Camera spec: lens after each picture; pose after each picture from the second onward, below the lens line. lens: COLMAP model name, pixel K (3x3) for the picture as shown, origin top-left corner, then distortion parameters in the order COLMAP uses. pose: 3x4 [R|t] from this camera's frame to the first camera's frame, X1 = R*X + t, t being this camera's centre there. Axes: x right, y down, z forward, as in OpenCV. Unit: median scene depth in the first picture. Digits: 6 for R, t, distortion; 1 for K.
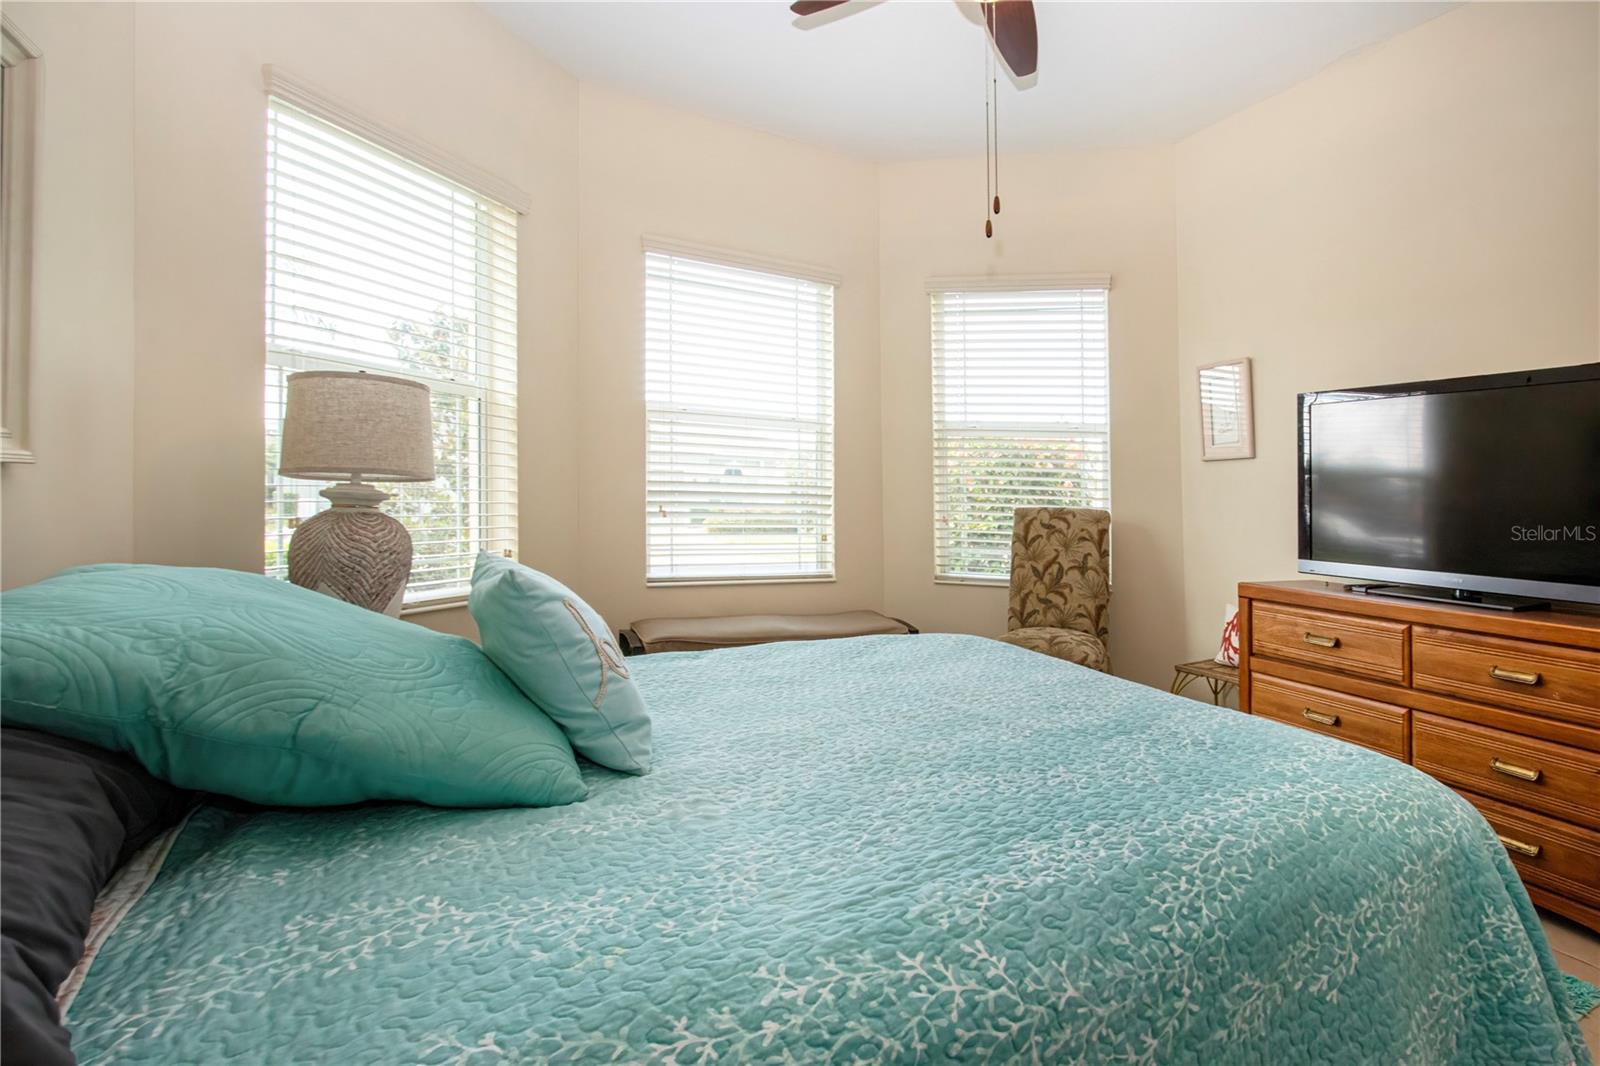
lens RADIAL K [[767.3, 0, 951.9], [0, 767.3, 454.3], [0, 0, 1]] dist [-0.015231, 0.001598]
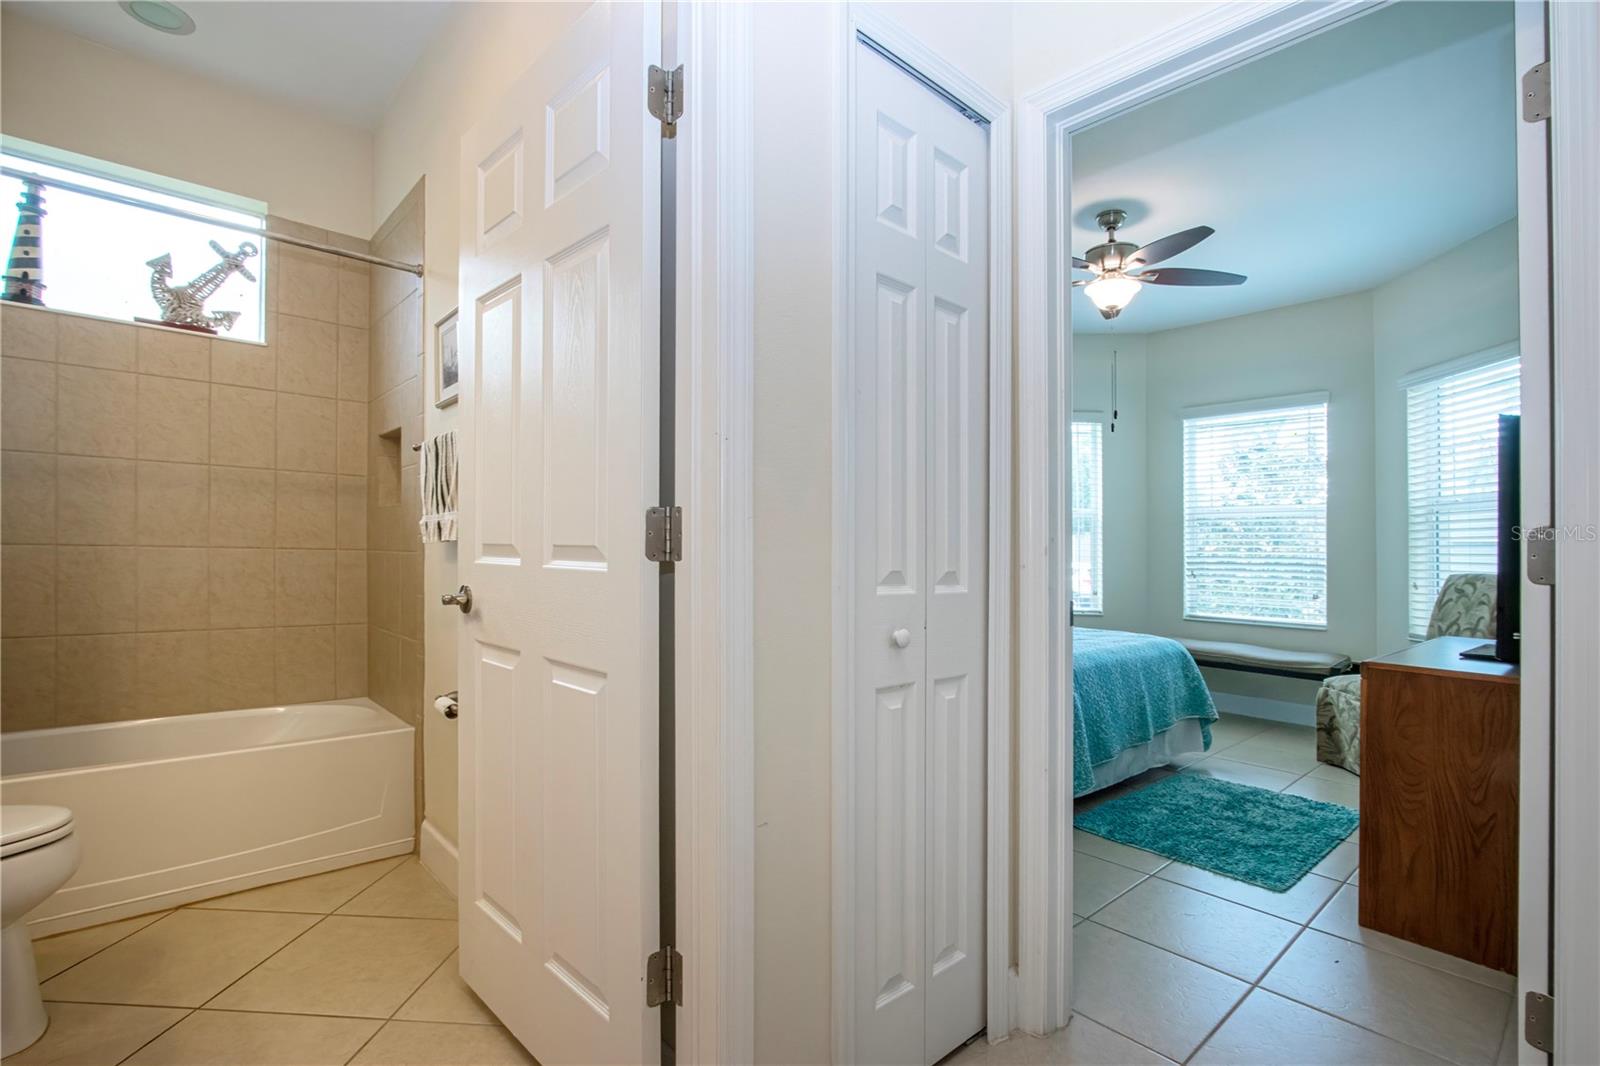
lens RADIAL K [[767.3, 0, 827.9], [0, 767.3, 548.5], [0, 0, 1]] dist [-0.015231, 0.001598]
pose [[0.179531, -0.030916, -0.983266, 3.672758], [0.043371, 0.998783, -0.023485, 0.076444], [0.982796, -0.038428, 0.180654, -0.222852]]
